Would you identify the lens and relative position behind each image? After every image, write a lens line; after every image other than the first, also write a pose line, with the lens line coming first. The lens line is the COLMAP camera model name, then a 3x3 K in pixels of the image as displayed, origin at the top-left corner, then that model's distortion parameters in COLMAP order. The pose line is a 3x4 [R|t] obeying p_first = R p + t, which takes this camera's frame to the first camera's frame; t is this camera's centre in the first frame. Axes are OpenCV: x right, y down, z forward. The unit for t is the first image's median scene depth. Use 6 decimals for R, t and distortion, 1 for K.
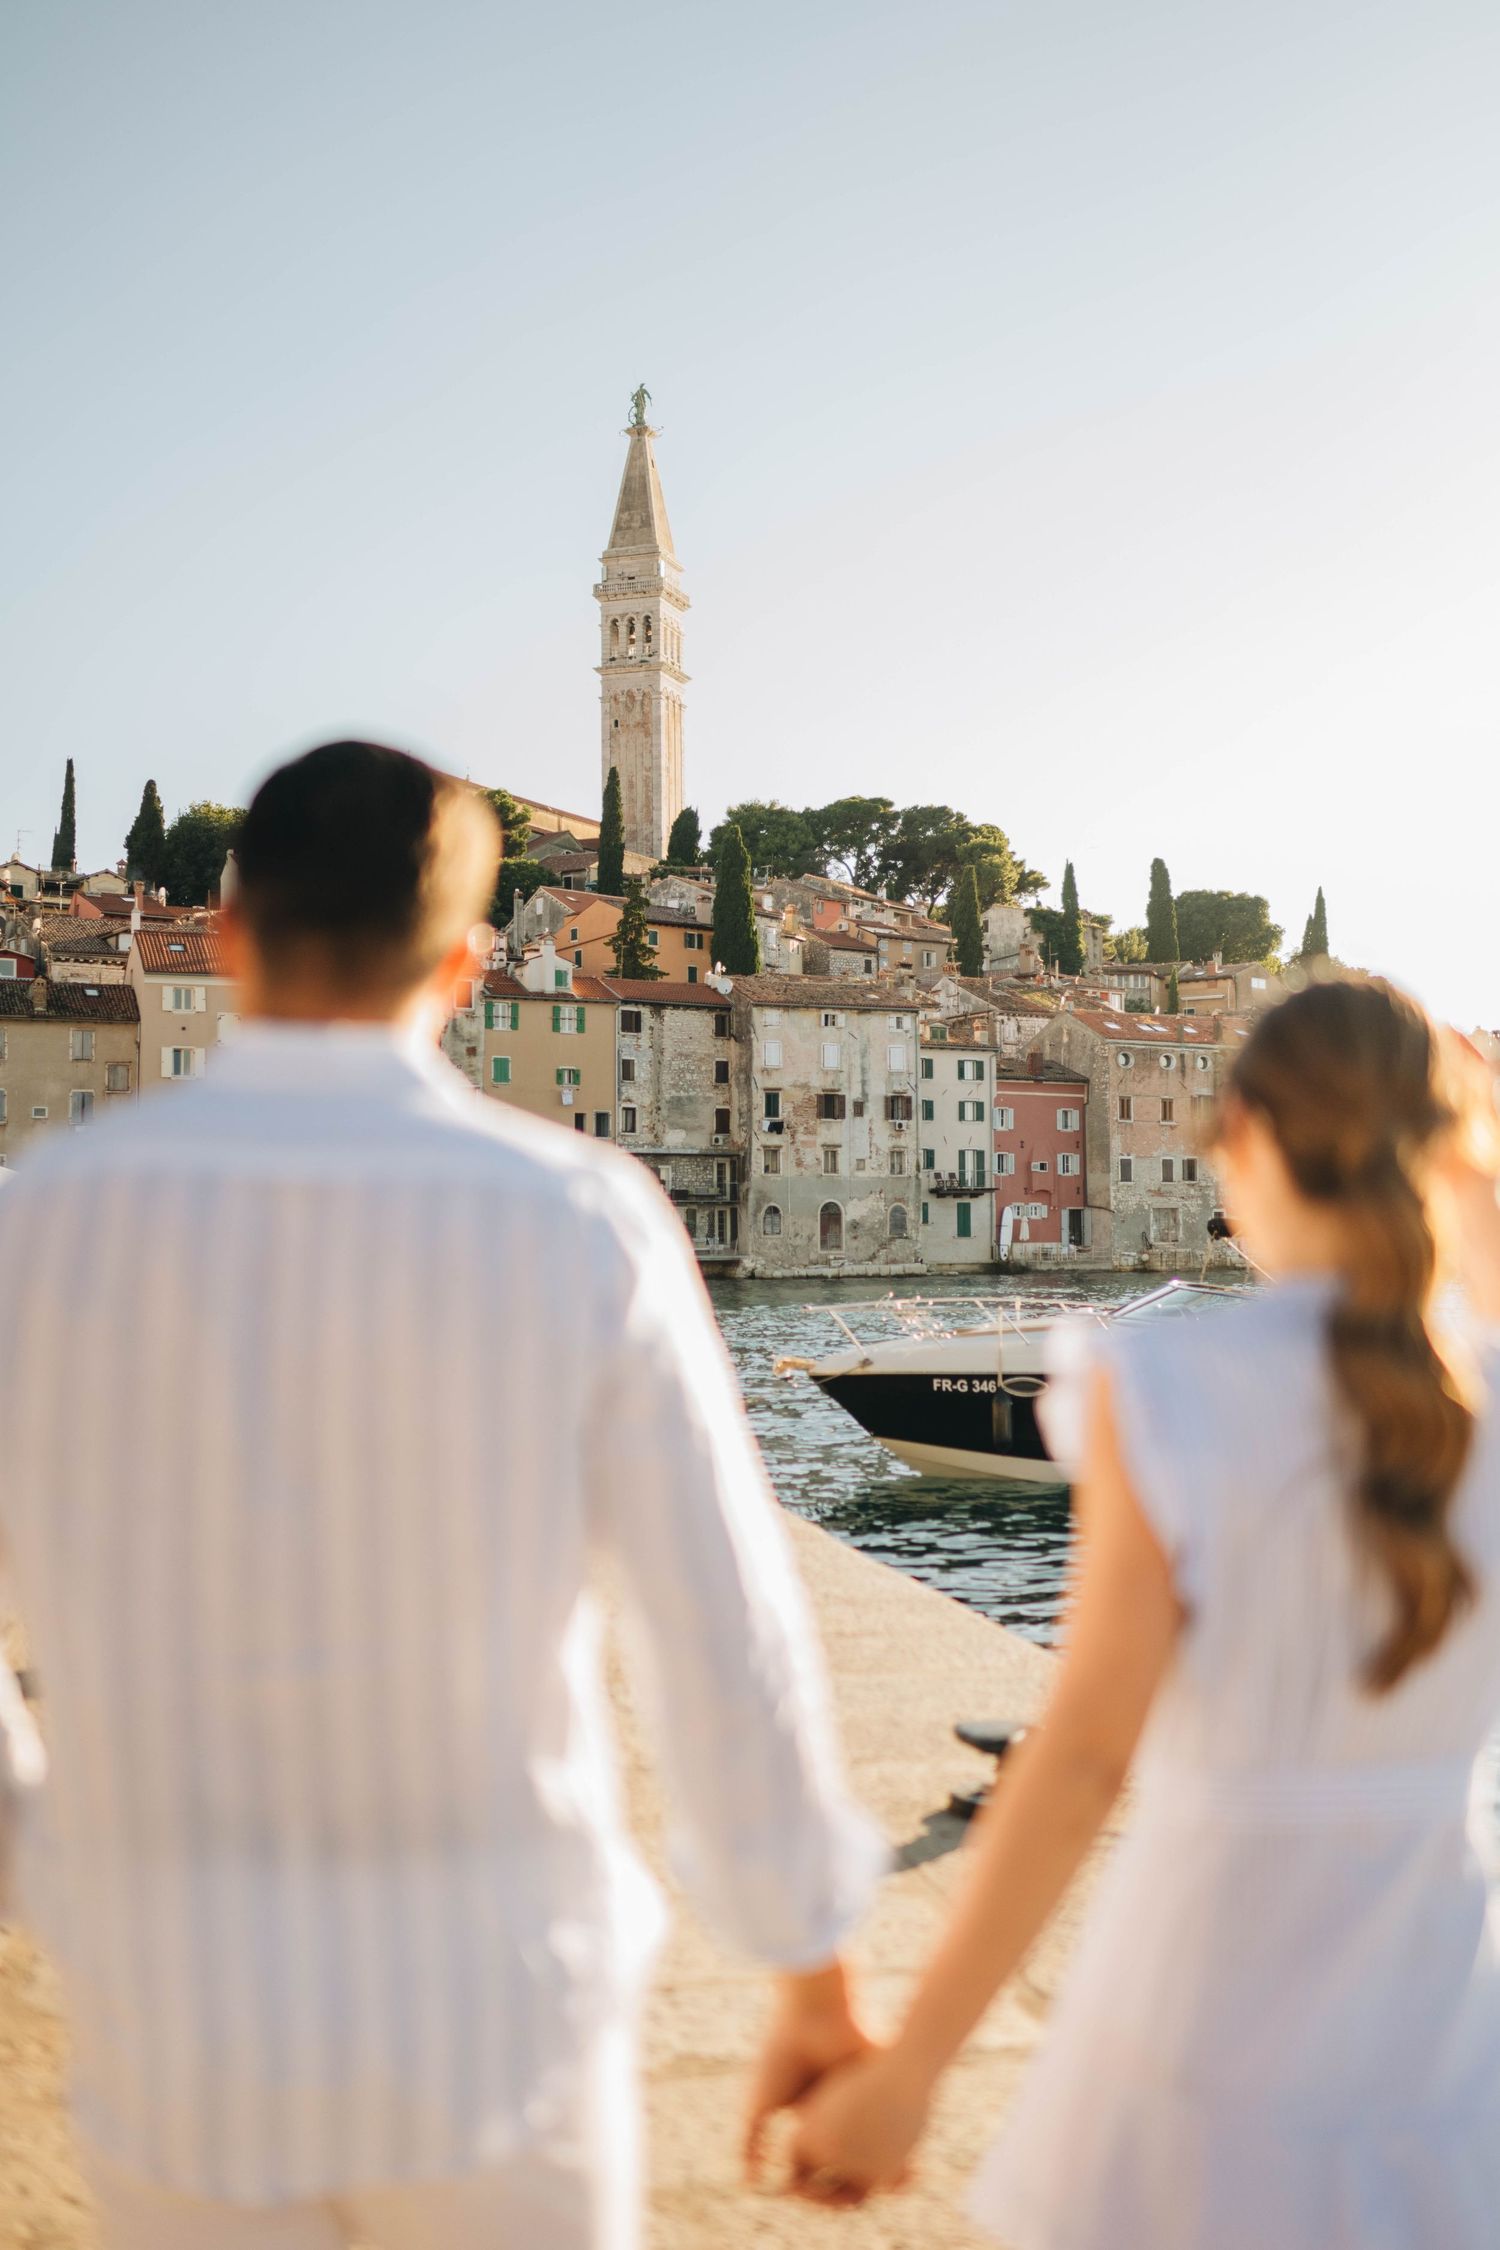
lens RADIAL K [[2272.1, 0, 753.6], [0, 2272.1, 1153.9], [0, 0, 1]] dist [0.010268, 0.009007]
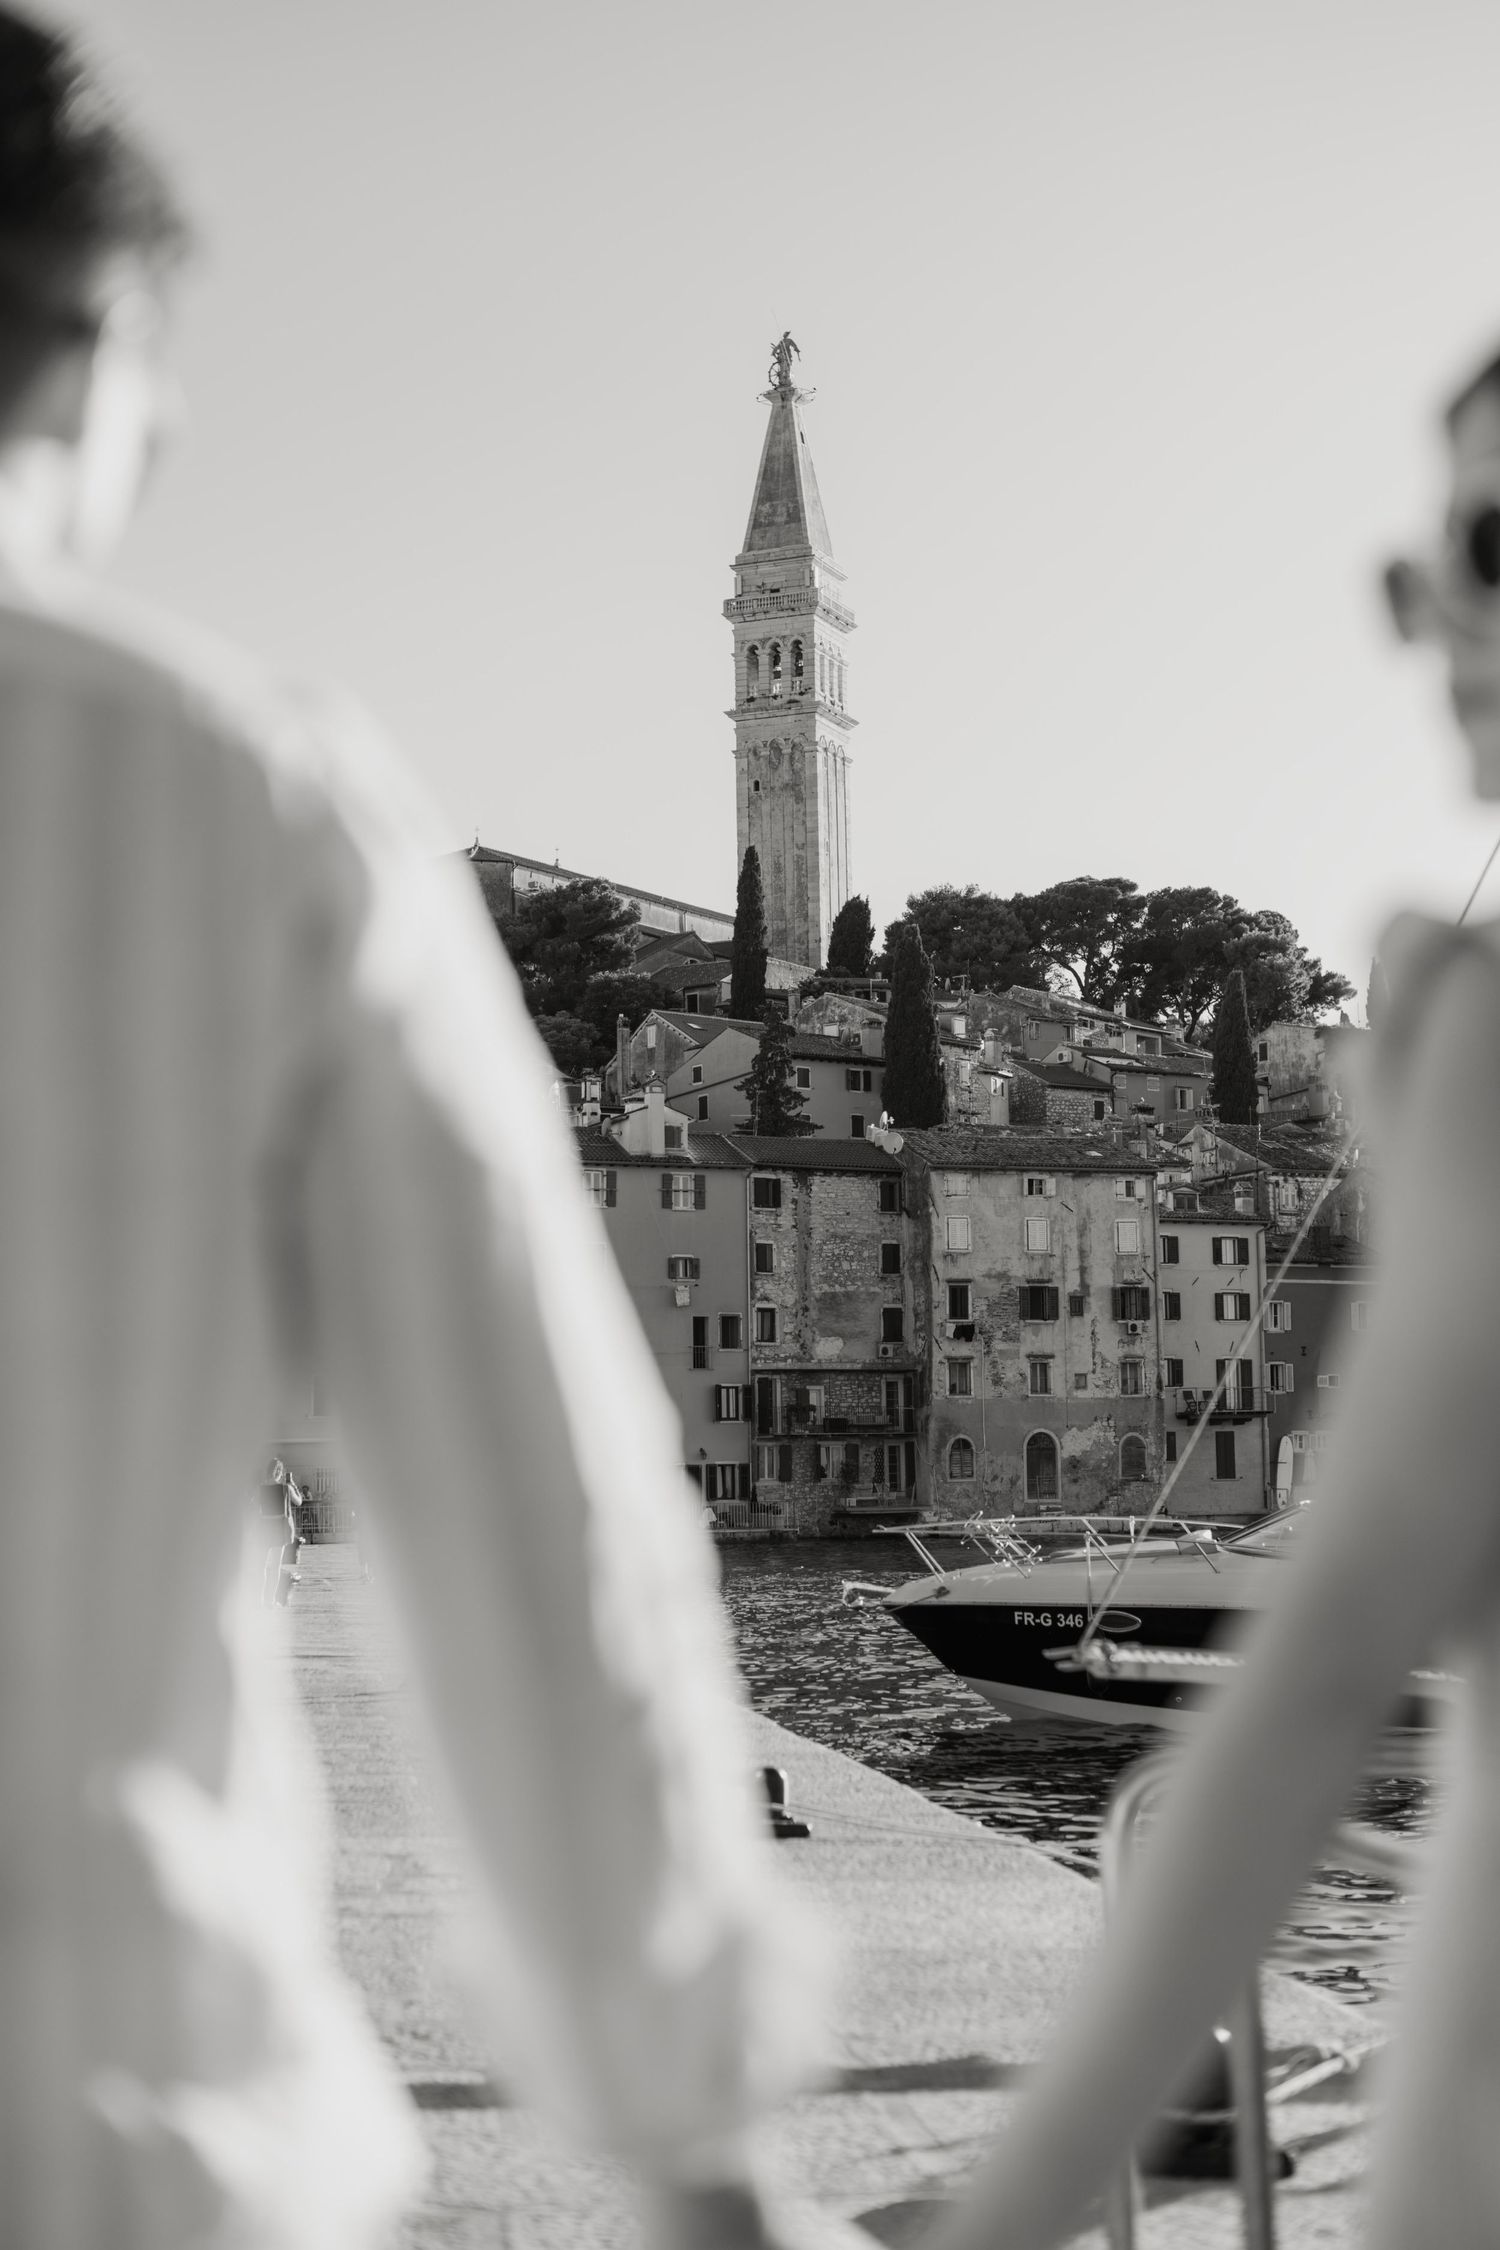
lens RADIAL K [[3197.1, 0, 797.3], [0, 3197.1, 1164.4], [0, 0, 1]] dist [-0.007782, 0.048628]
pose [[0.998441, -0.016251, -0.053406, 0.010802], [0.012768, 0.997809, -0.064912, 0.000575], [0.054344, 0.064129, 0.996461, -0.041061]]
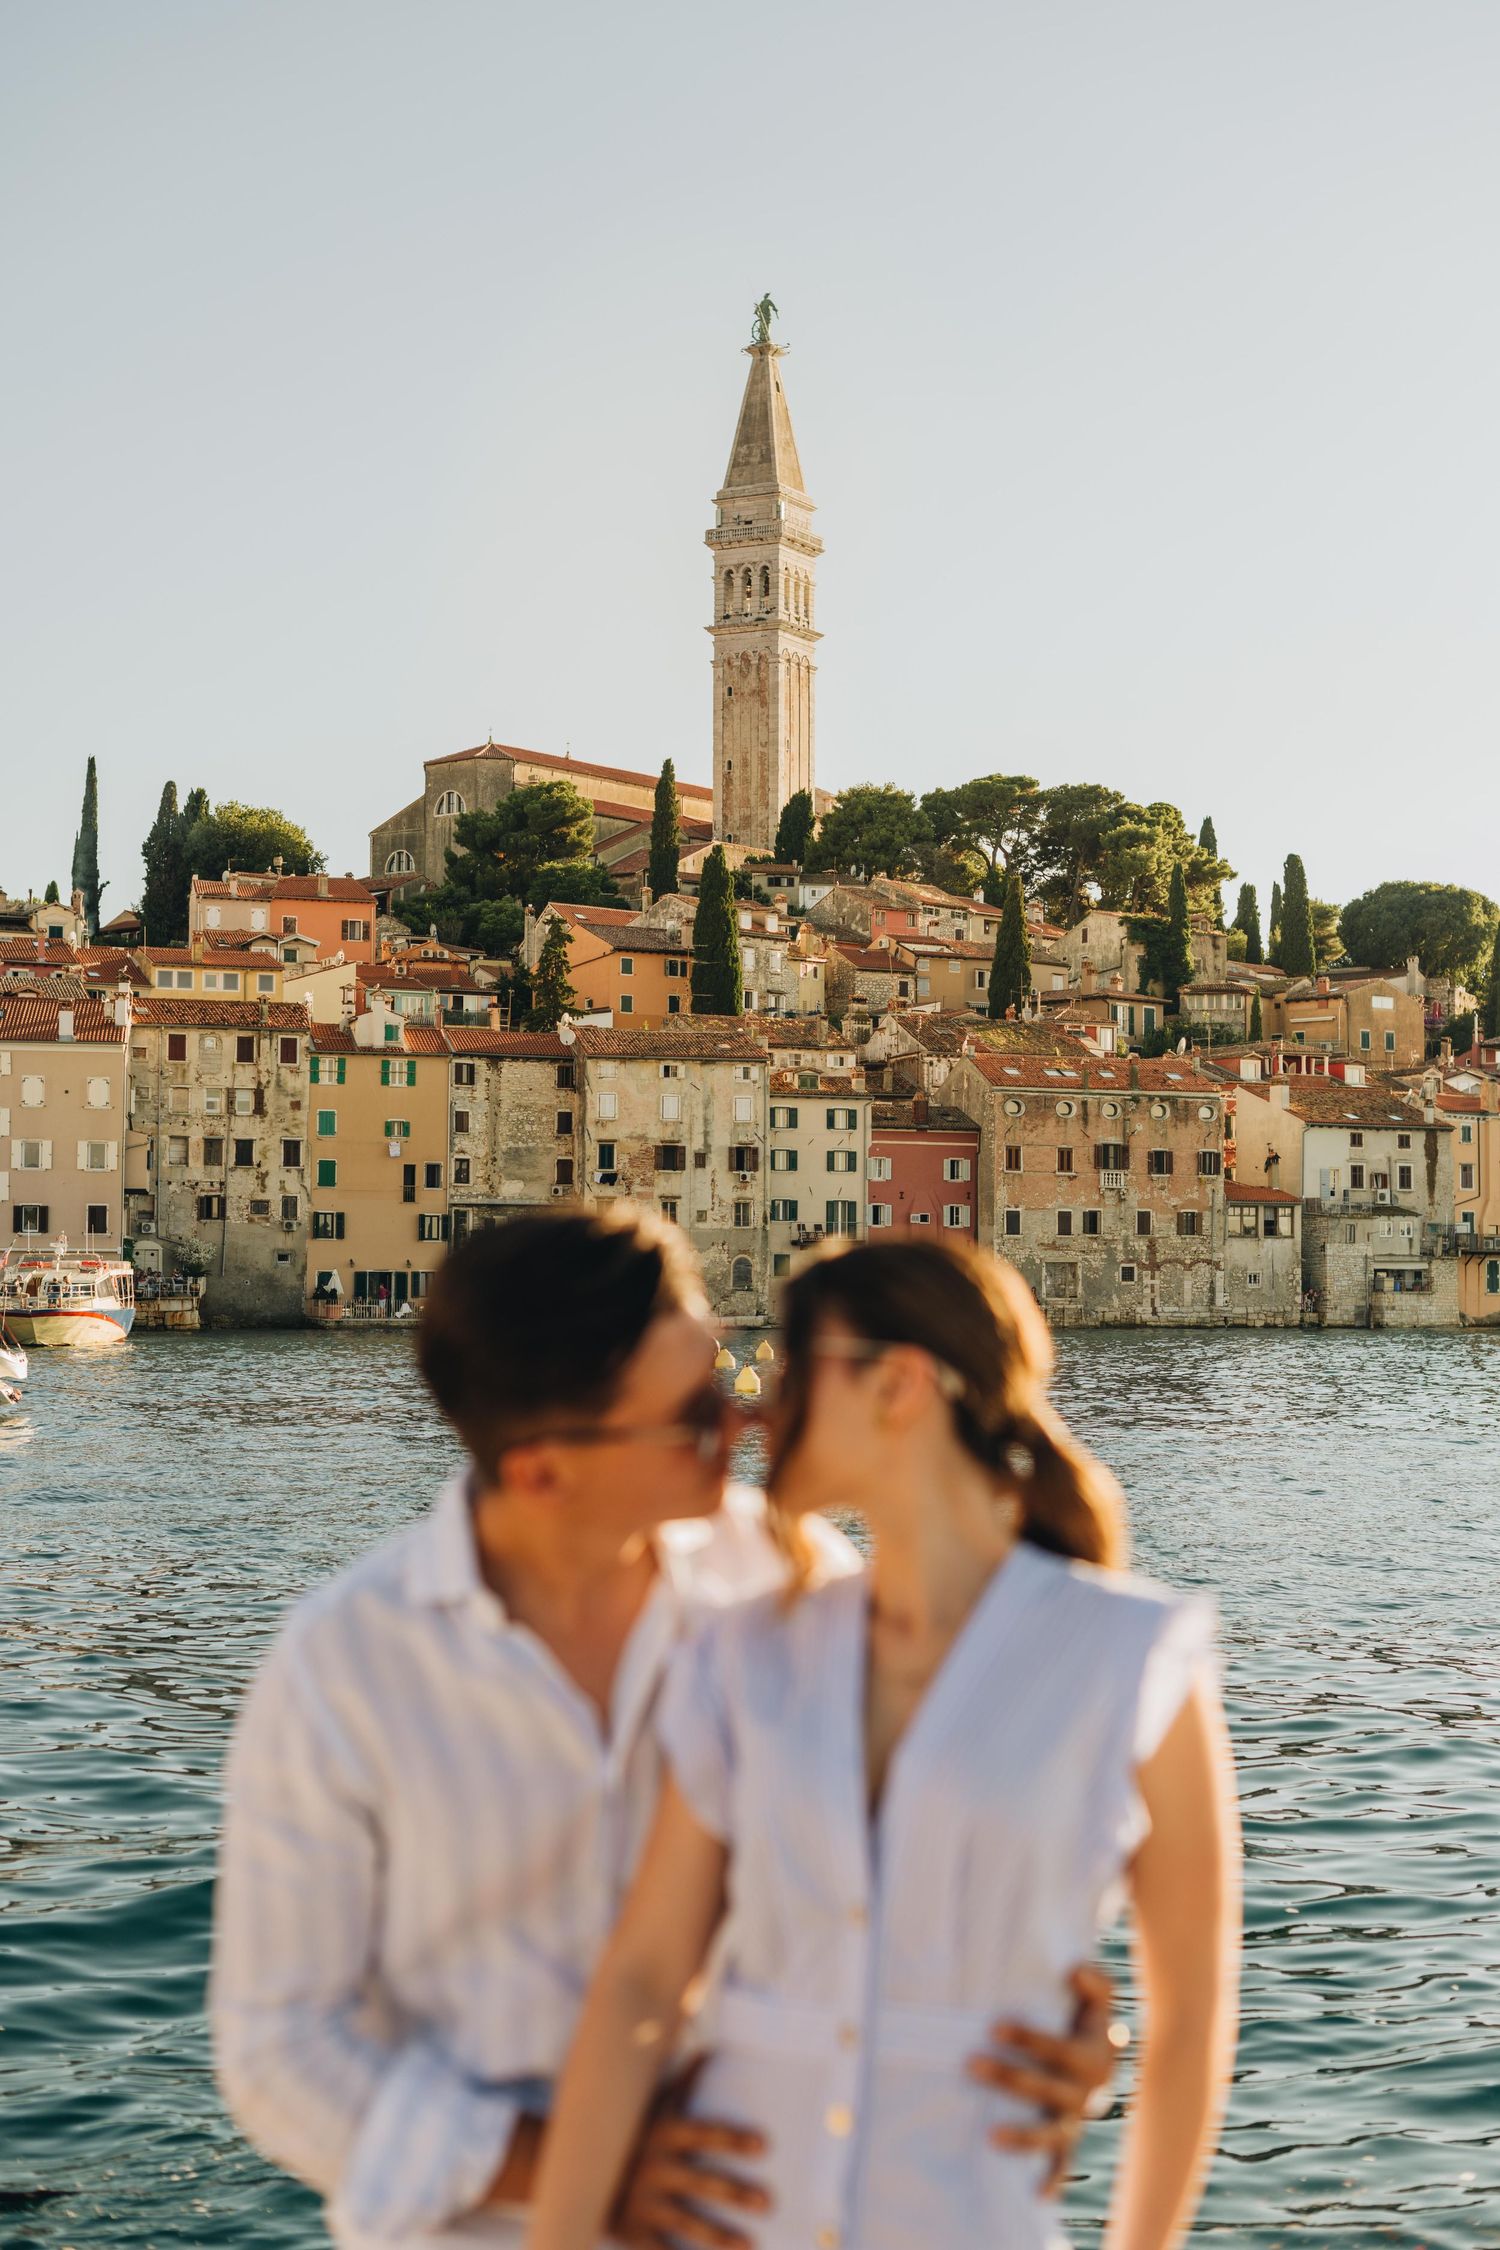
lens RADIAL K [[3197.1, 0, 797.3], [0, 3197.1, 1164.4], [0, 0, 1]] dist [-0.007782, 0.048628]
pose [[0.987618, 0.004878, -0.156802, 0.283006], [-0.005339, 0.999983, -0.002518, -0.013475], [0.156787, 0.003324, 0.987627, -0.346698]]
